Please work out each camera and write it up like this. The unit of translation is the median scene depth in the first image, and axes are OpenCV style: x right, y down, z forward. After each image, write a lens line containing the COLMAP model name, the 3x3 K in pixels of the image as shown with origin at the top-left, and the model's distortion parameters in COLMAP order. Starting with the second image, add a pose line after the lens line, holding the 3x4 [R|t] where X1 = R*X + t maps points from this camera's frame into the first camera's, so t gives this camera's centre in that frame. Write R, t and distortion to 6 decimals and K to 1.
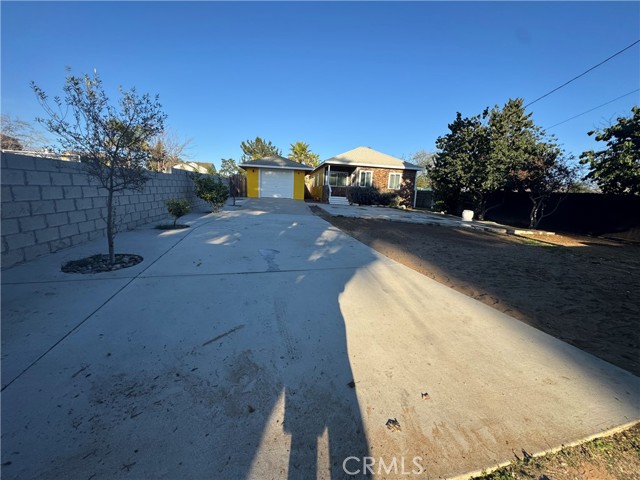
lens RADIAL K [[253.4, 0, 321.0], [0, 253.4, 241.2], [0, 0, 1]] dist [-0.003500, -0.000359]
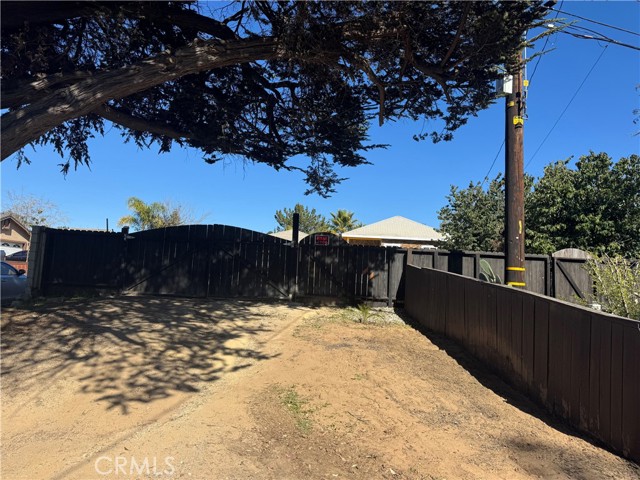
lens RADIAL K [[447.5, 0, 322.3], [0, 447.5, 238.3], [0, 0, 1]] dist [0.047695, -0.057249]
pose [[0.974044, -0.021548, -0.225329, 0.305550], [-0.044455, 0.957861, -0.283771, 0.144825], [0.221948, 0.286423, 0.932041, -0.477162]]
